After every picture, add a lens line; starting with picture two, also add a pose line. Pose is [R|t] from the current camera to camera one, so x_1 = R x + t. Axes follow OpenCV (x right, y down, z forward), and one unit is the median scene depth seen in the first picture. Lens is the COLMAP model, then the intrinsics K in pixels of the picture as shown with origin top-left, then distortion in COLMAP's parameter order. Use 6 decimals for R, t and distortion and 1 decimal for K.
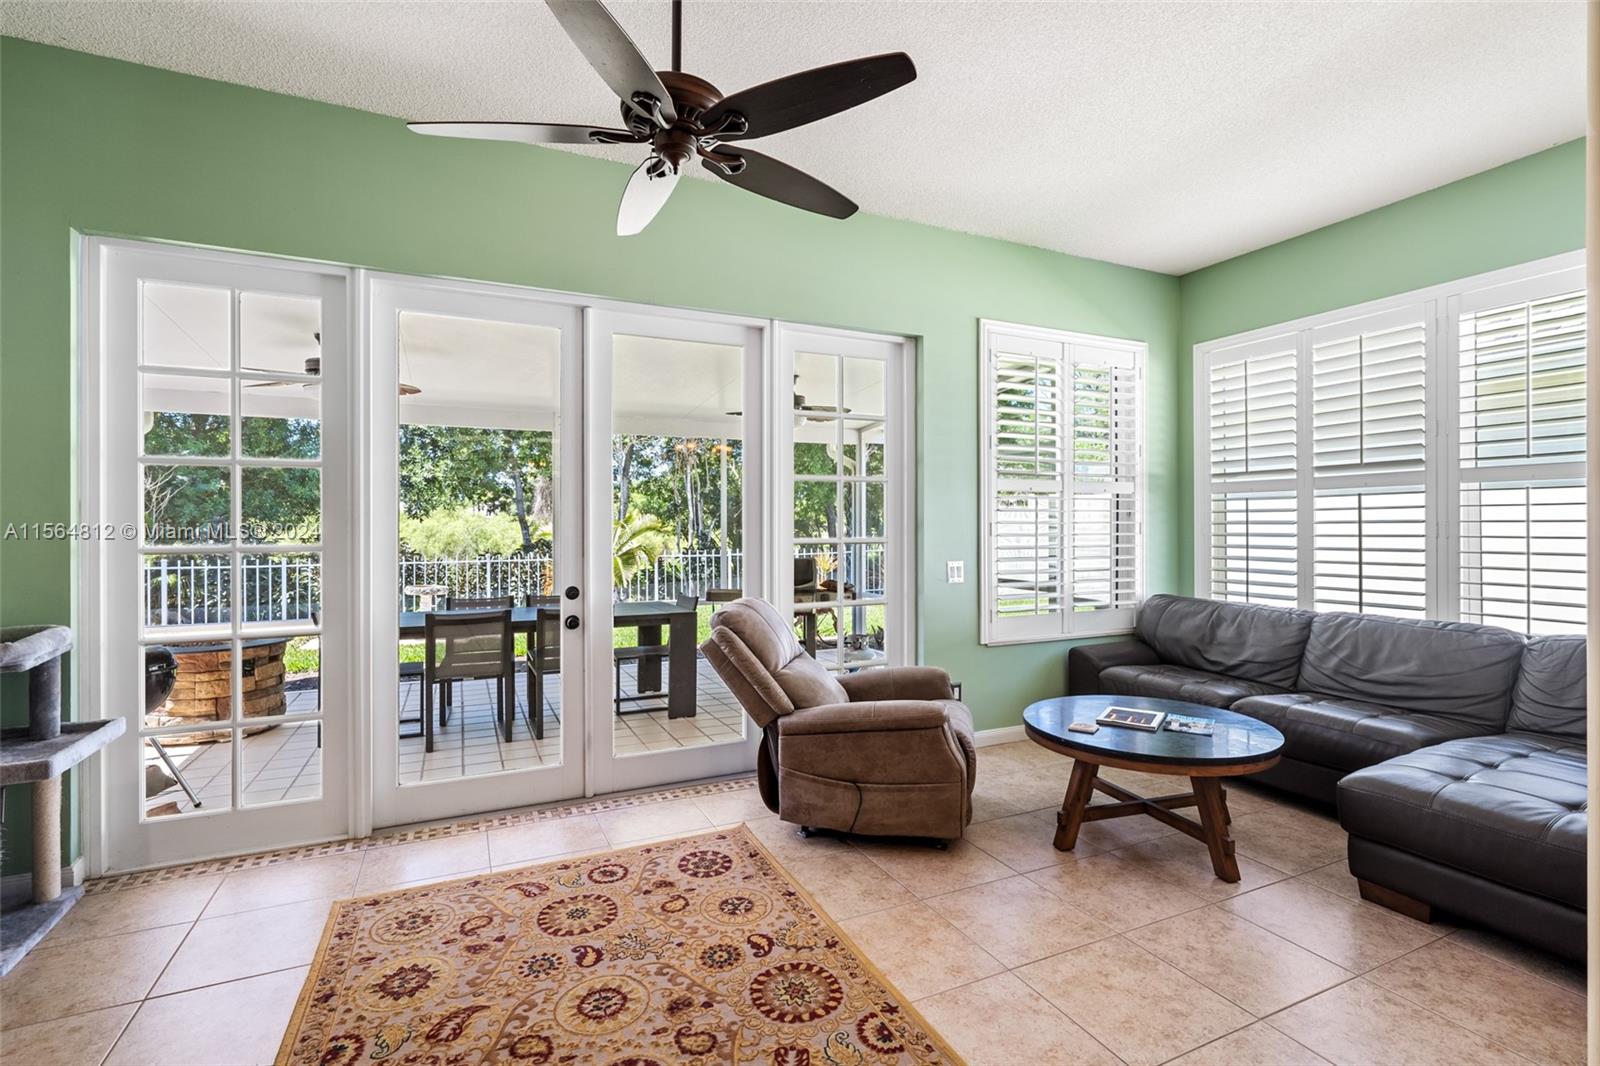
lens RADIAL K [[723.1, 0, 800.0], [0, 723.1, 533.0], [0, 0, 1]] dist [0.000918, 0.000212]
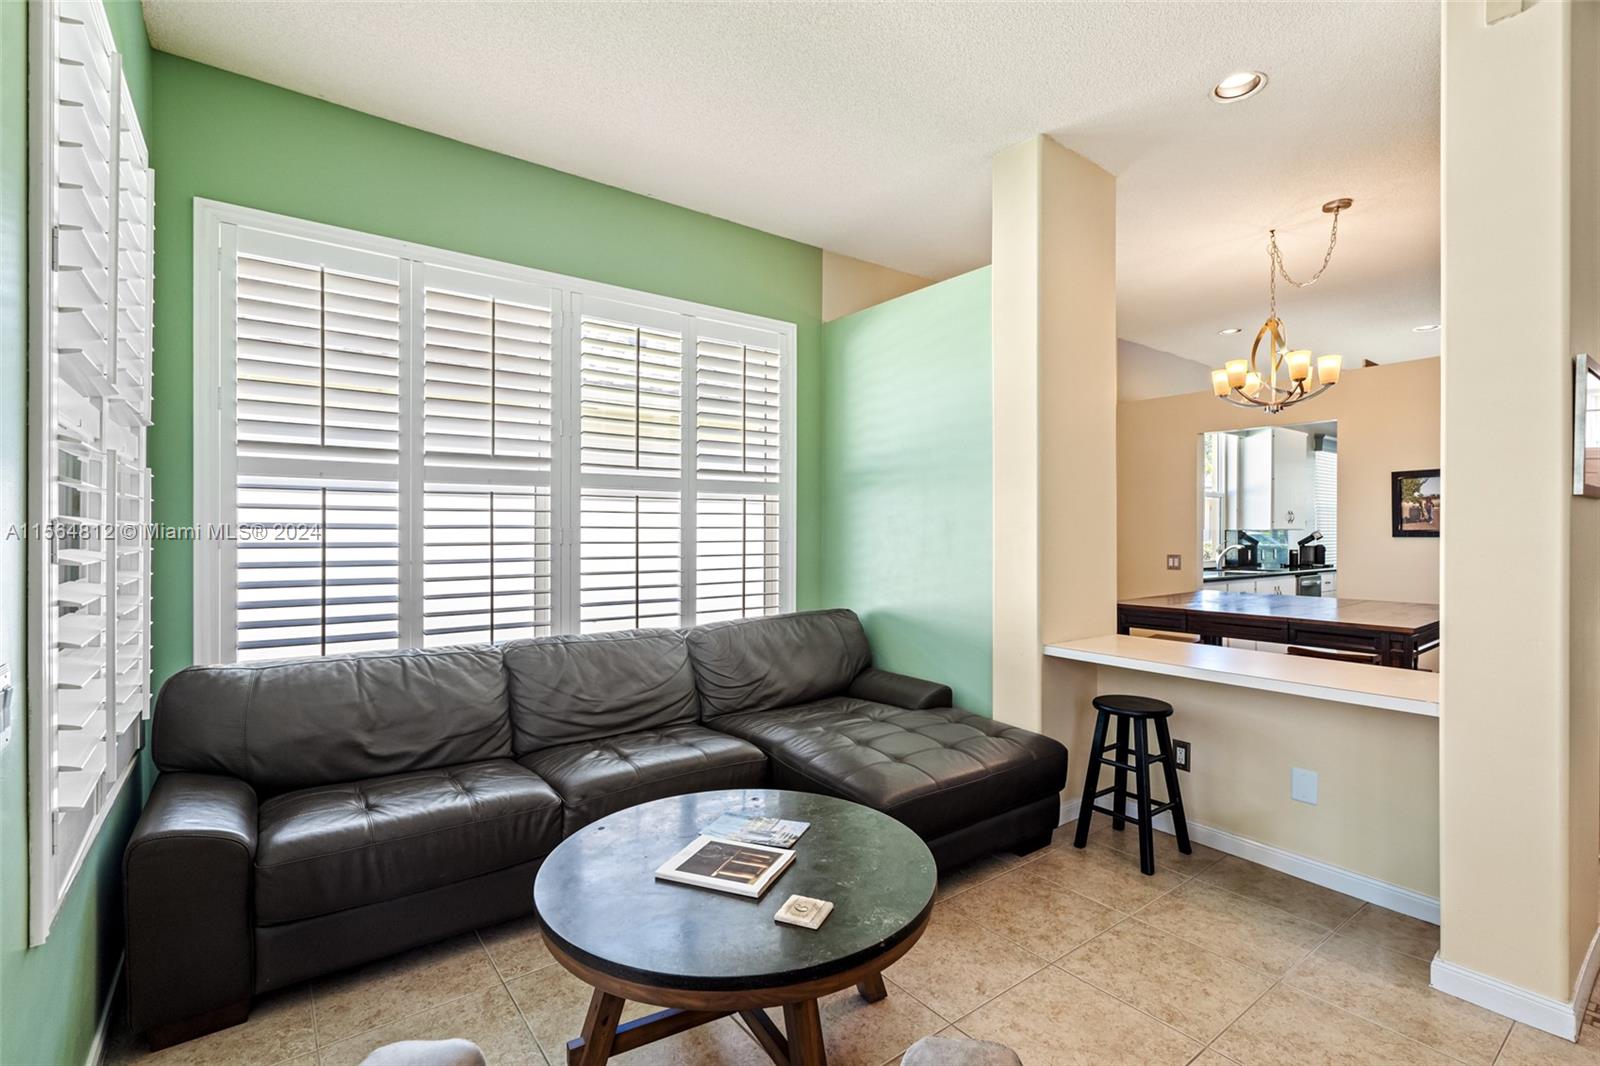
lens RADIAL K [[720.4, 0, 800.0], [0, 720.4, 533.0], [0, 0, 1]] dist [-0.003400, -0.000630]
pose [[-0.201192, 0.000819, 0.979551, -0.116903], [0.008234, 0.999966, 0.000855, -0.008168], [-0.979517, 0.008238, -0.201192, 1.092516]]
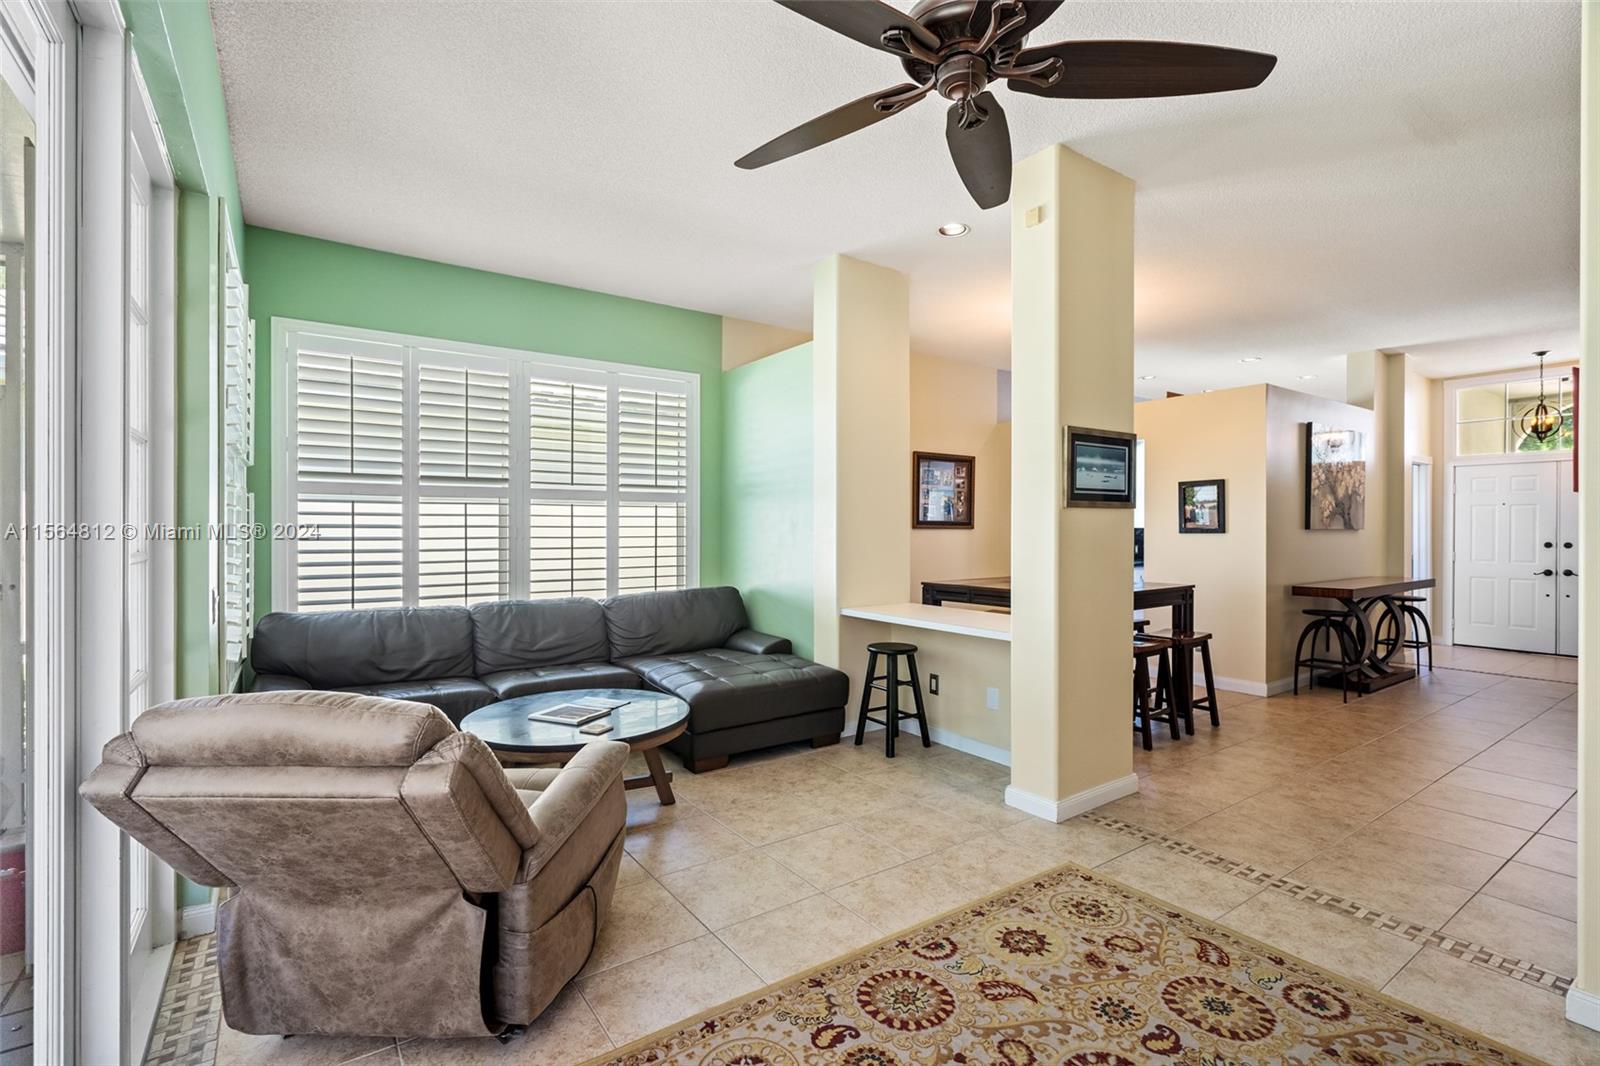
lens RADIAL K [[723.1, 0, 800.0], [0, 723.1, 533.0], [0, 0, 1]] dist [0.000918, 0.000212]
pose [[-0.163636, -0.001071, 0.986520, -0.639720], [0.009450, 0.999952, 0.002653, -0.003373], [-0.986475, 0.009757, -0.163618, 0.869580]]
